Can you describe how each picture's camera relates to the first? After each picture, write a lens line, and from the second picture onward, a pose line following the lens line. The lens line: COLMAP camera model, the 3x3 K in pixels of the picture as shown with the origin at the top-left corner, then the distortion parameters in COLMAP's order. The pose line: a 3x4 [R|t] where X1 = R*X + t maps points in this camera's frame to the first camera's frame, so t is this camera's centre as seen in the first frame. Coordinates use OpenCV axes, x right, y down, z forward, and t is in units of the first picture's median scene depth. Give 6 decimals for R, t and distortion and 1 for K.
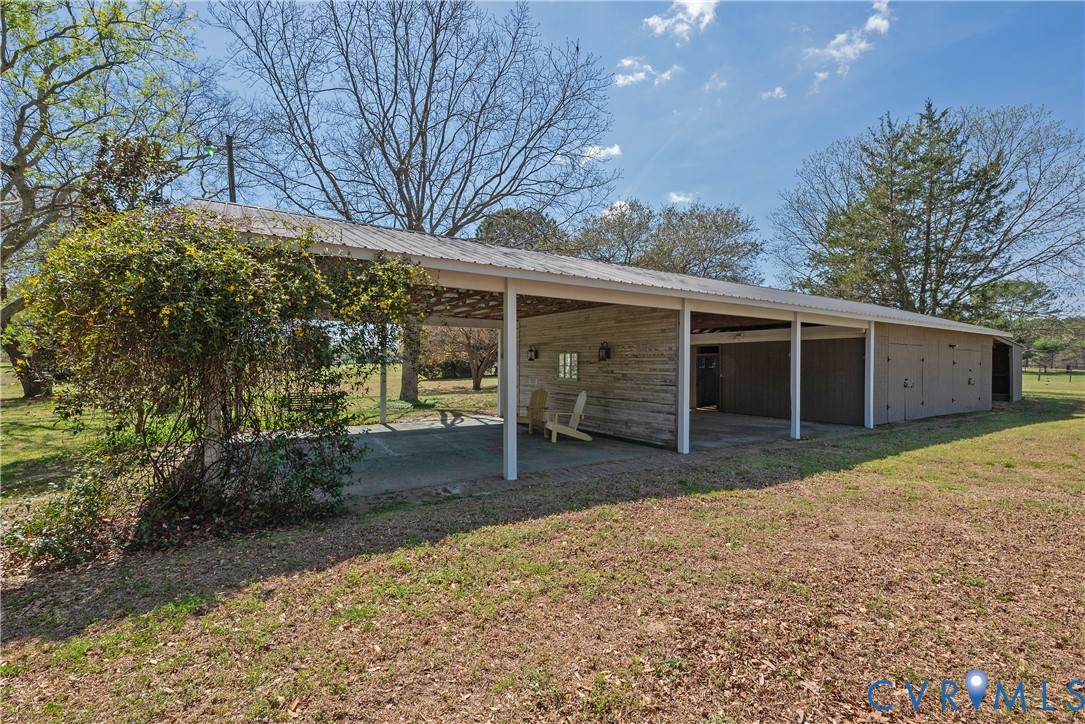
lens RADIAL K [[486.2, 0, 542.1], [0, 486.2, 363.3], [0, 0, 1]] dist [0.005044, 0.000266]
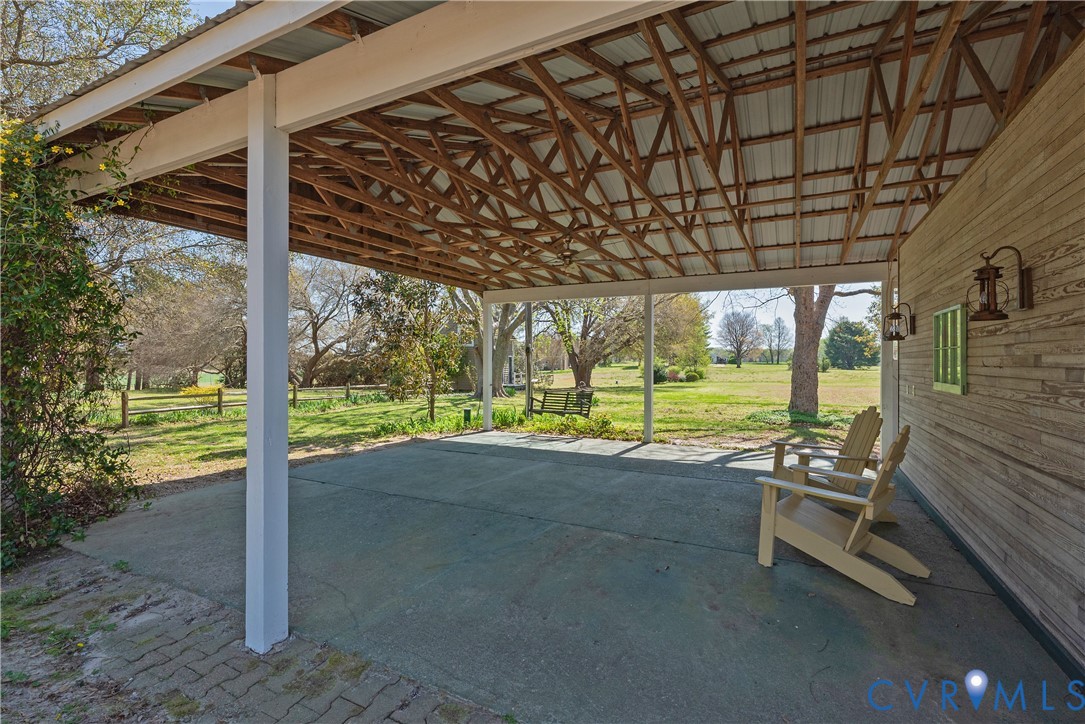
lens RADIAL K [[486.2, 0, 543.9], [0, 486.2, 360.5], [0, 0, 1]] dist [0.005044, 0.000266]
pose [[0.500715, -0.002711, -0.865608, 0.387213], [-0.001353, 0.999991, -0.003915, 0.031037], [0.865611, 0.003131, 0.500707, 1.093582]]
